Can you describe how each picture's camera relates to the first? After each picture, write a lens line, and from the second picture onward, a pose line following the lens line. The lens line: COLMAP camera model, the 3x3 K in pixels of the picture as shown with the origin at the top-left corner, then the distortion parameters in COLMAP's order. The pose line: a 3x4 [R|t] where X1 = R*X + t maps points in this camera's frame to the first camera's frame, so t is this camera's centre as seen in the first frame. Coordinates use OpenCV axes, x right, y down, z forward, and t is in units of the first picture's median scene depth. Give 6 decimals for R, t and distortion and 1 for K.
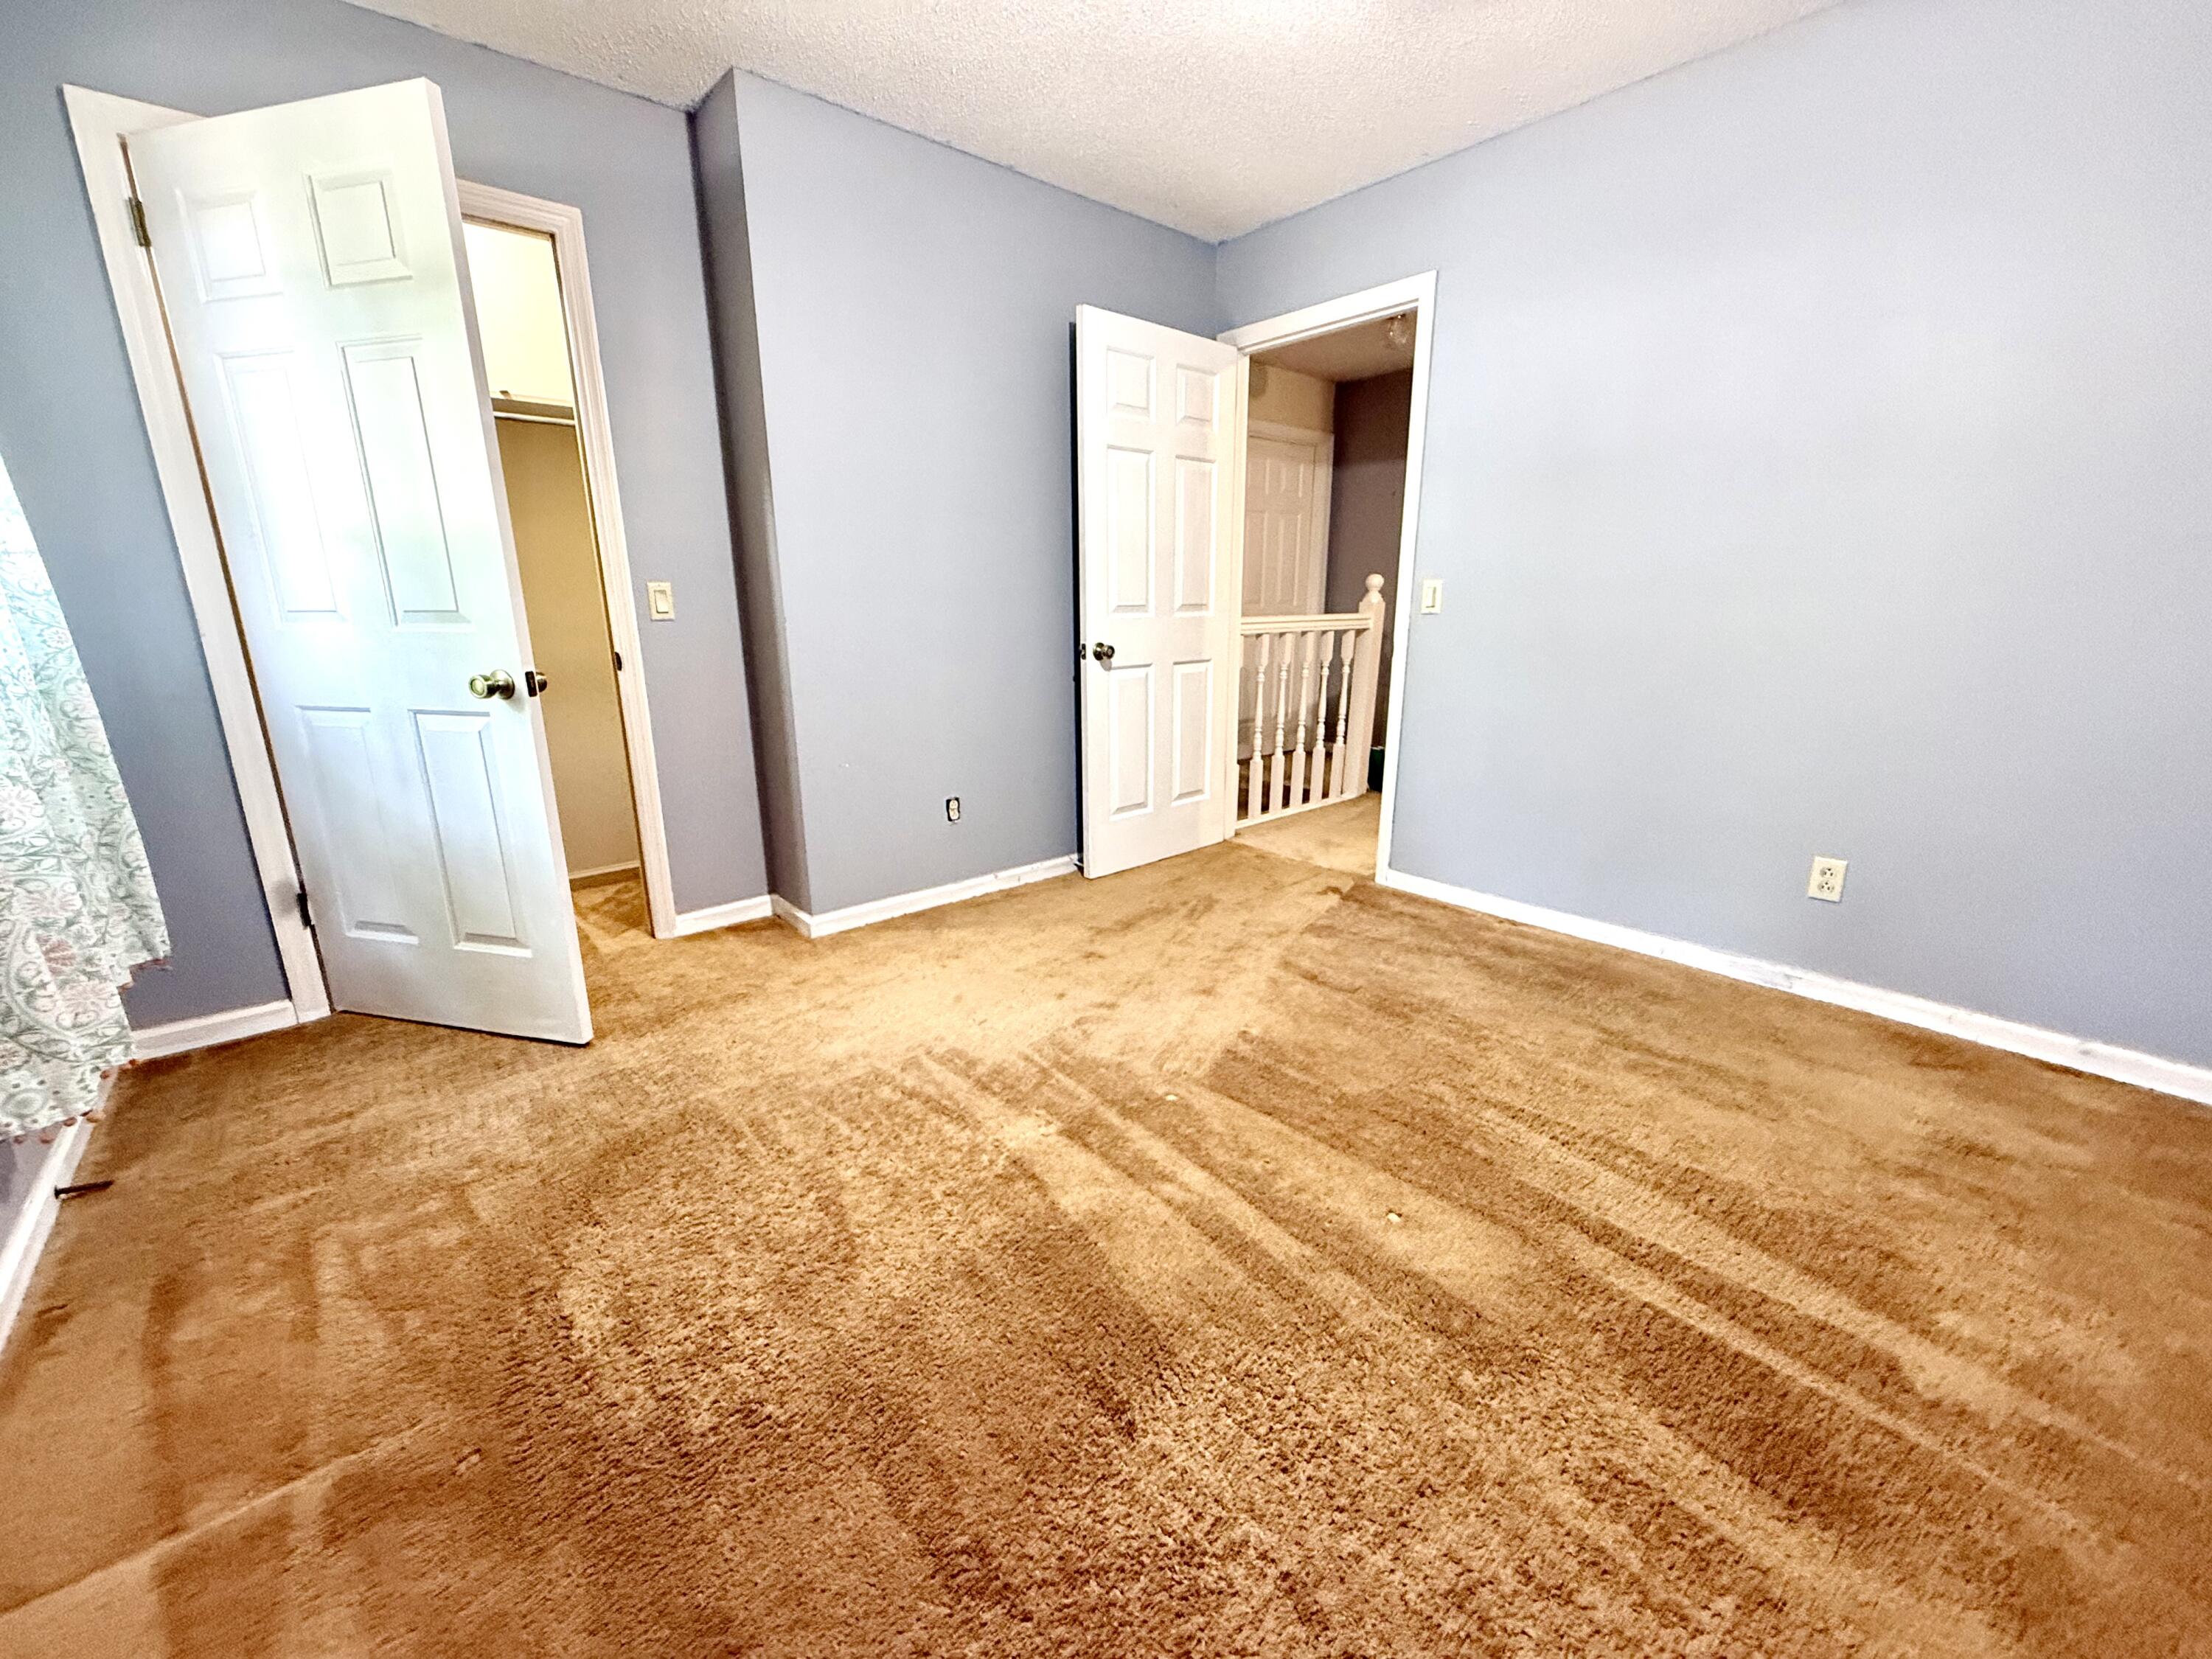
lens RADIAL K [[880.2, 0, 1104.2], [0, 880.2, 827.0], [0, 0, 1]] dist [0.000080, 0.000809]
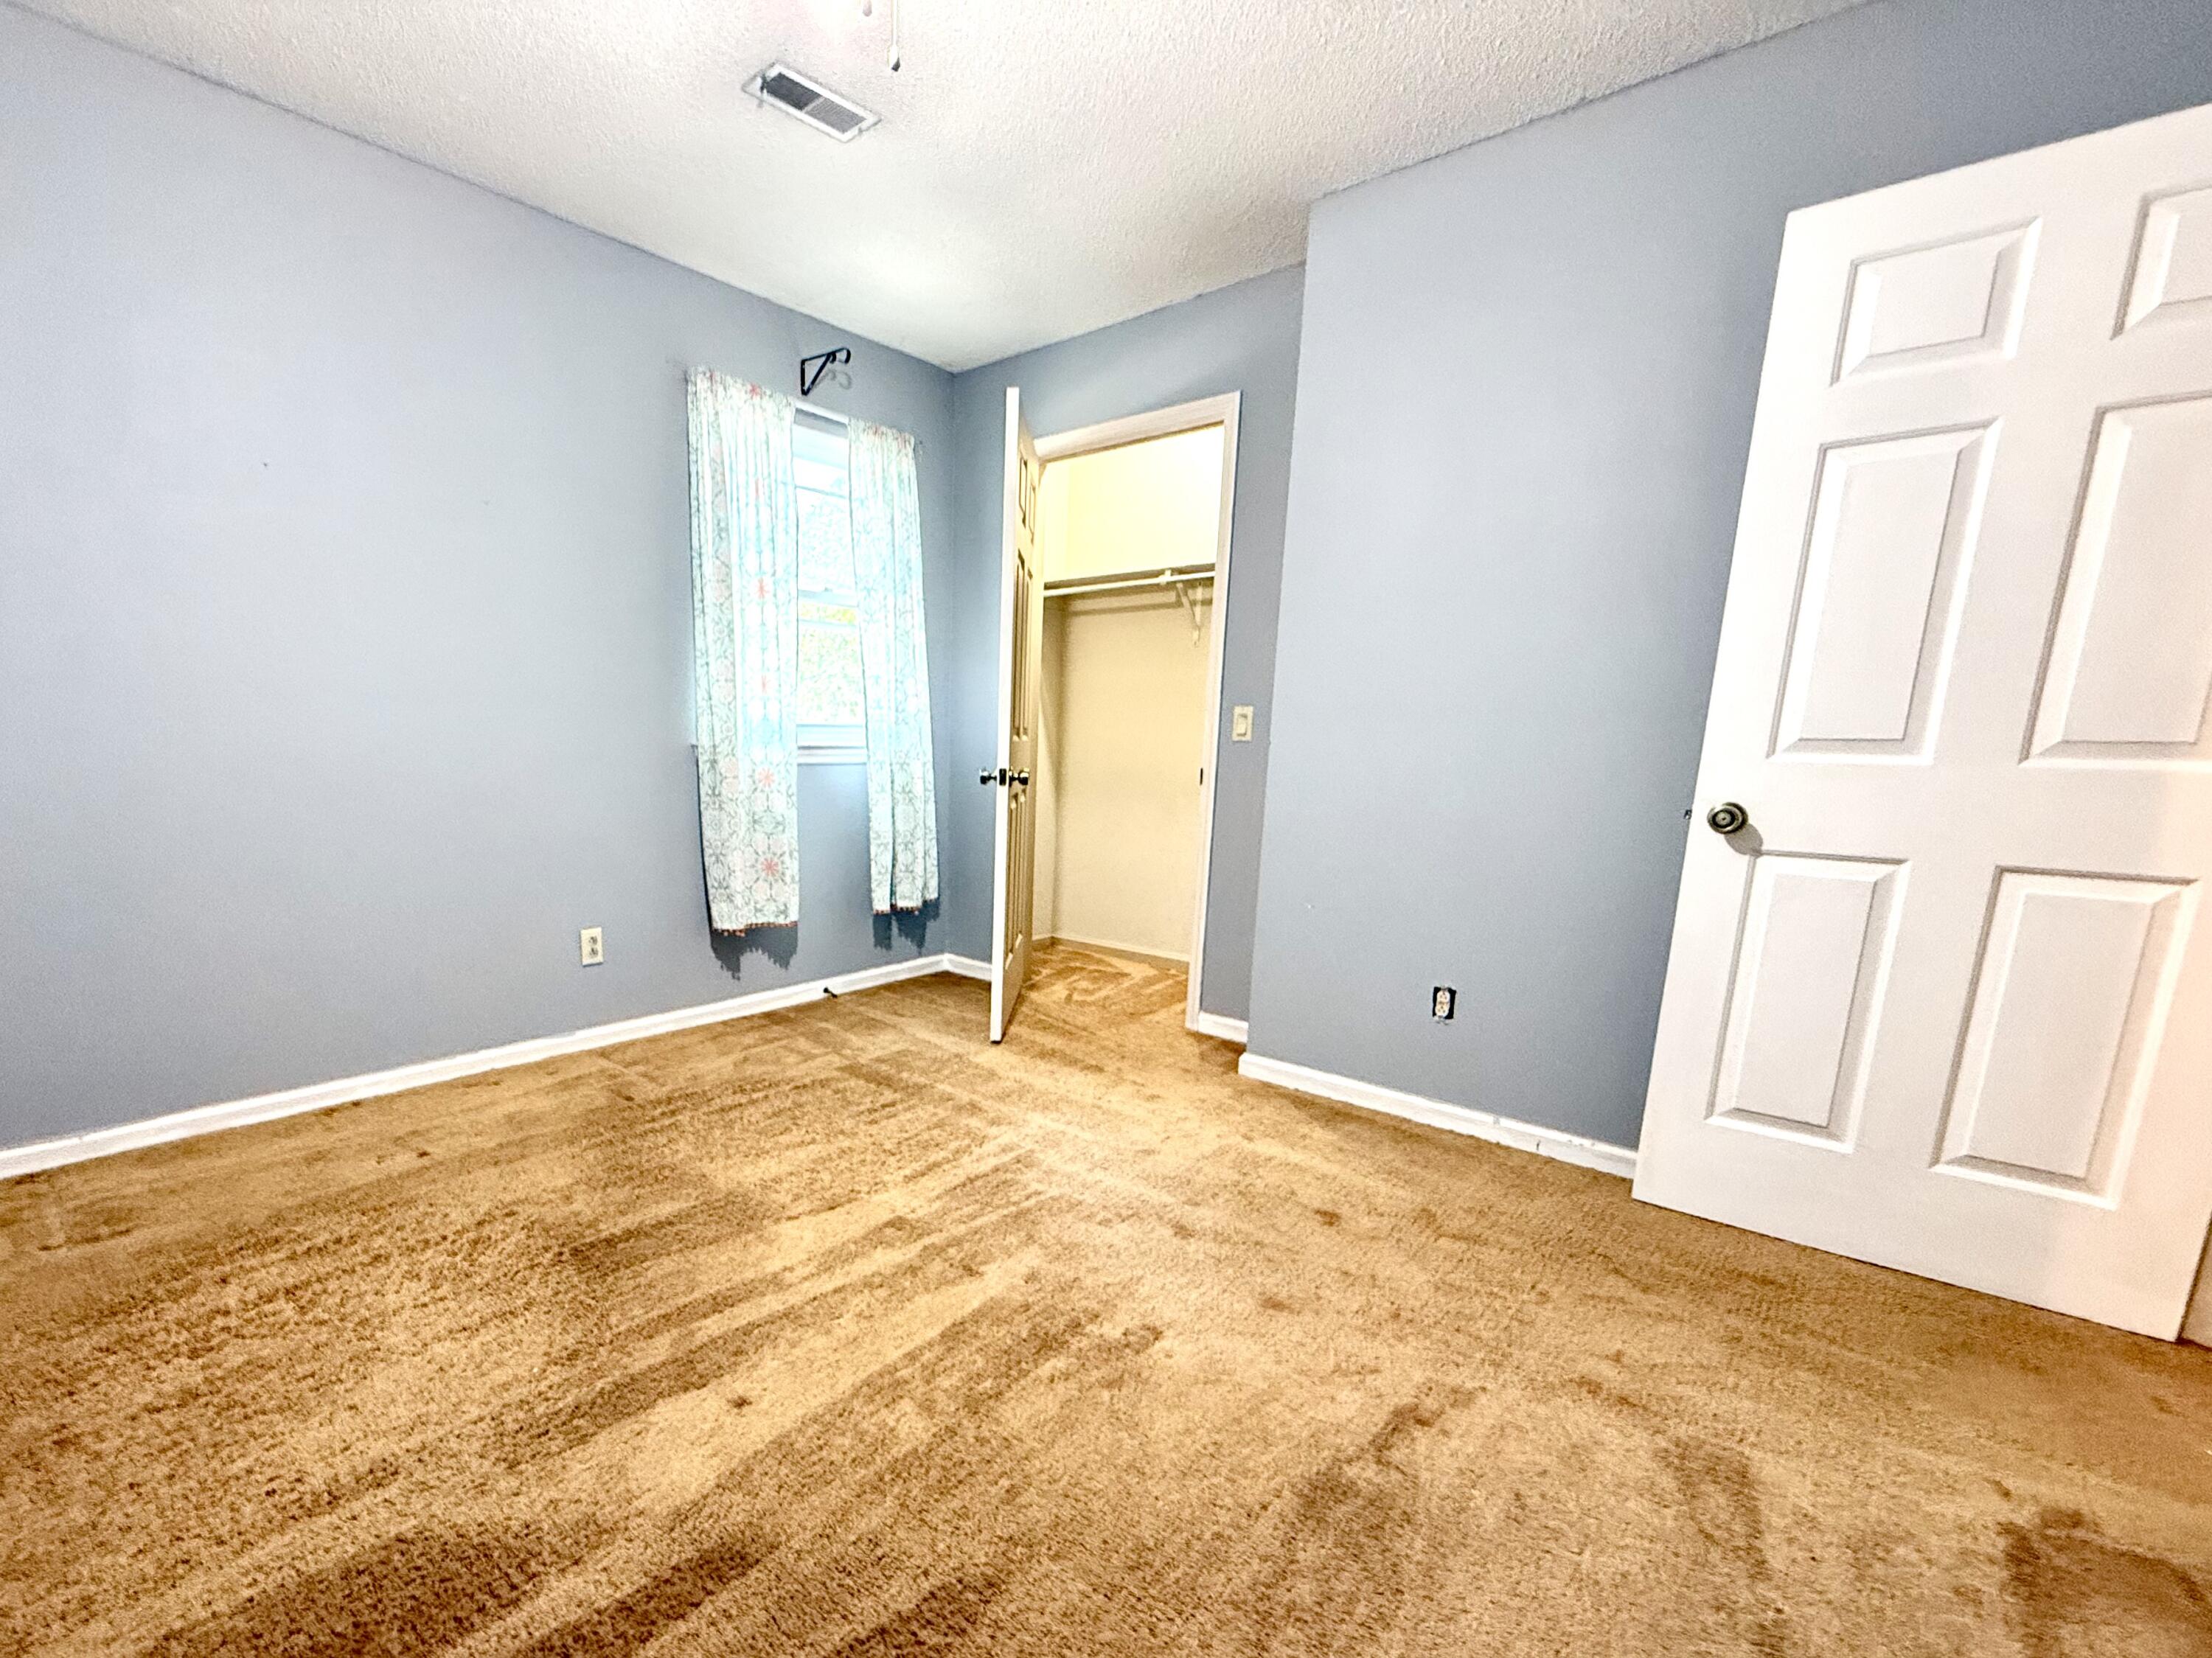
lens RADIAL K [[994.7, 0, 963.6], [0, 994.7, 934.0], [0, 0, 1]] dist [0.000082, 0.000150]
pose [[0.097585, 0.203206, -0.974261, 0.648888], [-0.266781, 0.948447, 0.171100, -0.120275], [0.958804, 0.243218, 0.146766, 0.513506]]
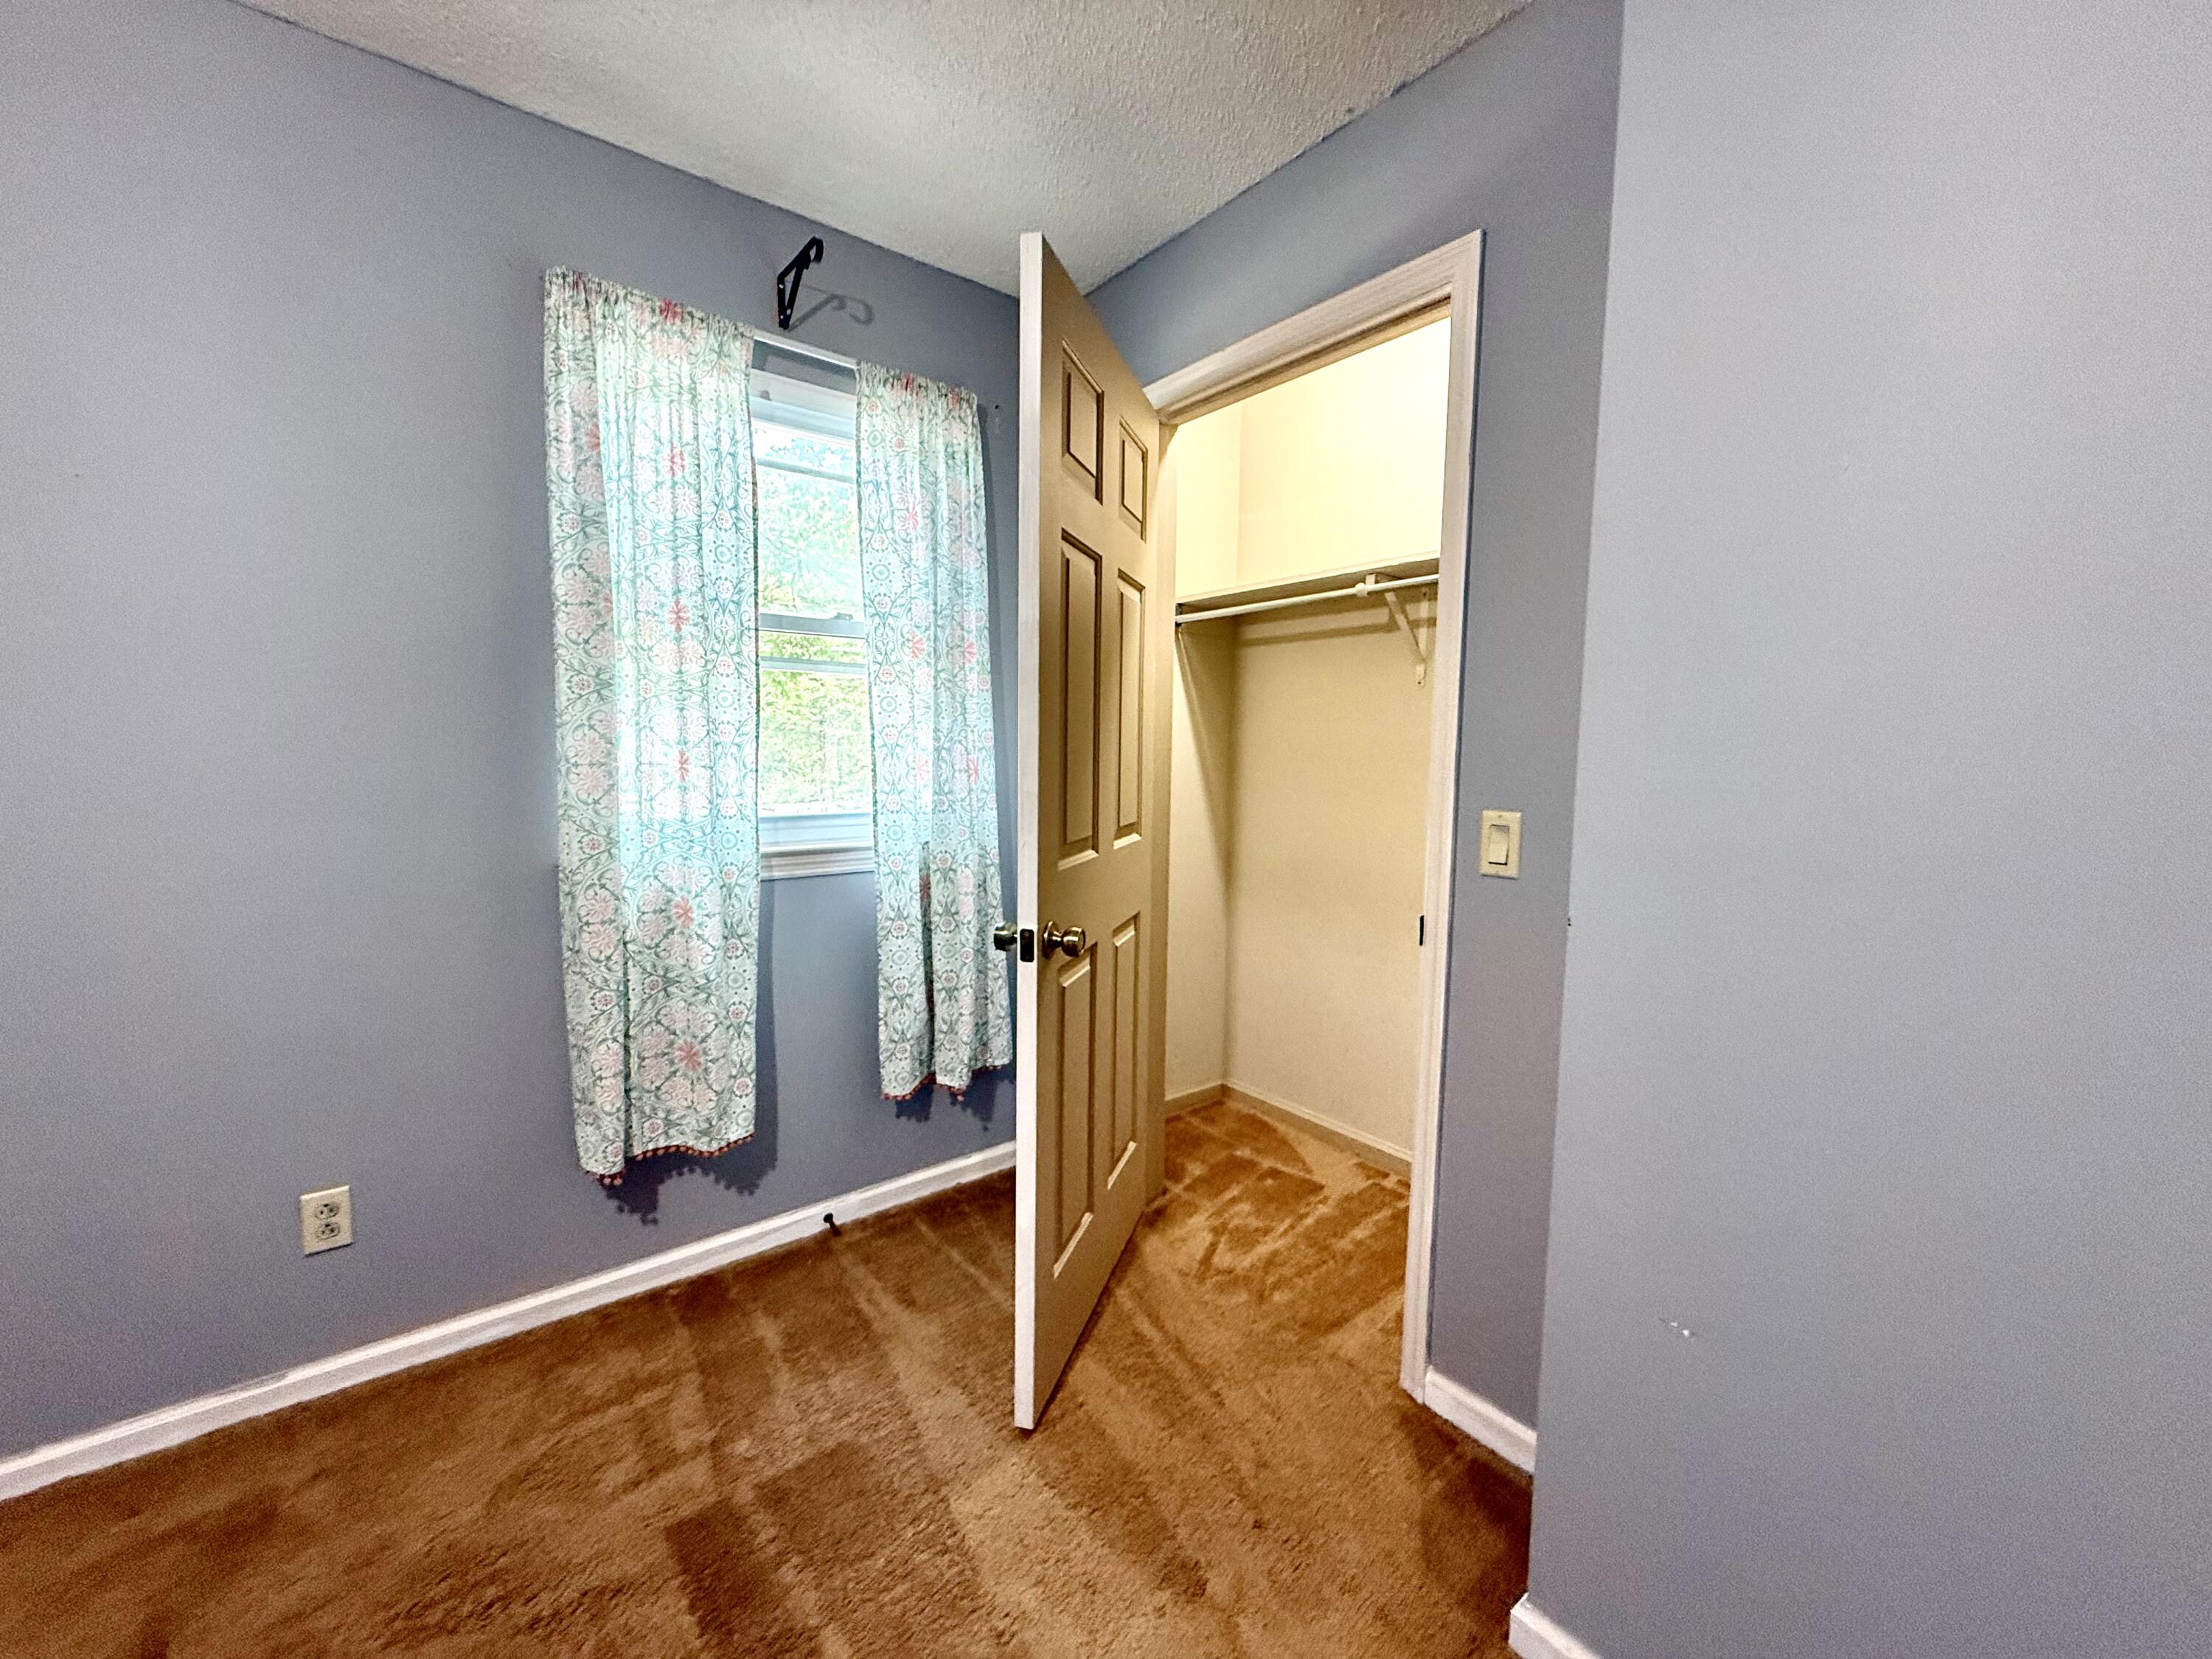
lens RADIAL K [[880.2, 0, 1107.4], [0, 880.2, 820.7], [0, 0, 1]] dist [0.000080, 0.000809]
pose [[-0.047332, 0.092819, -0.994557, 0.061006], [-0.263203, 0.959327, 0.102057, -0.242385], [0.963579, 0.266601, -0.020976, 0.707665]]
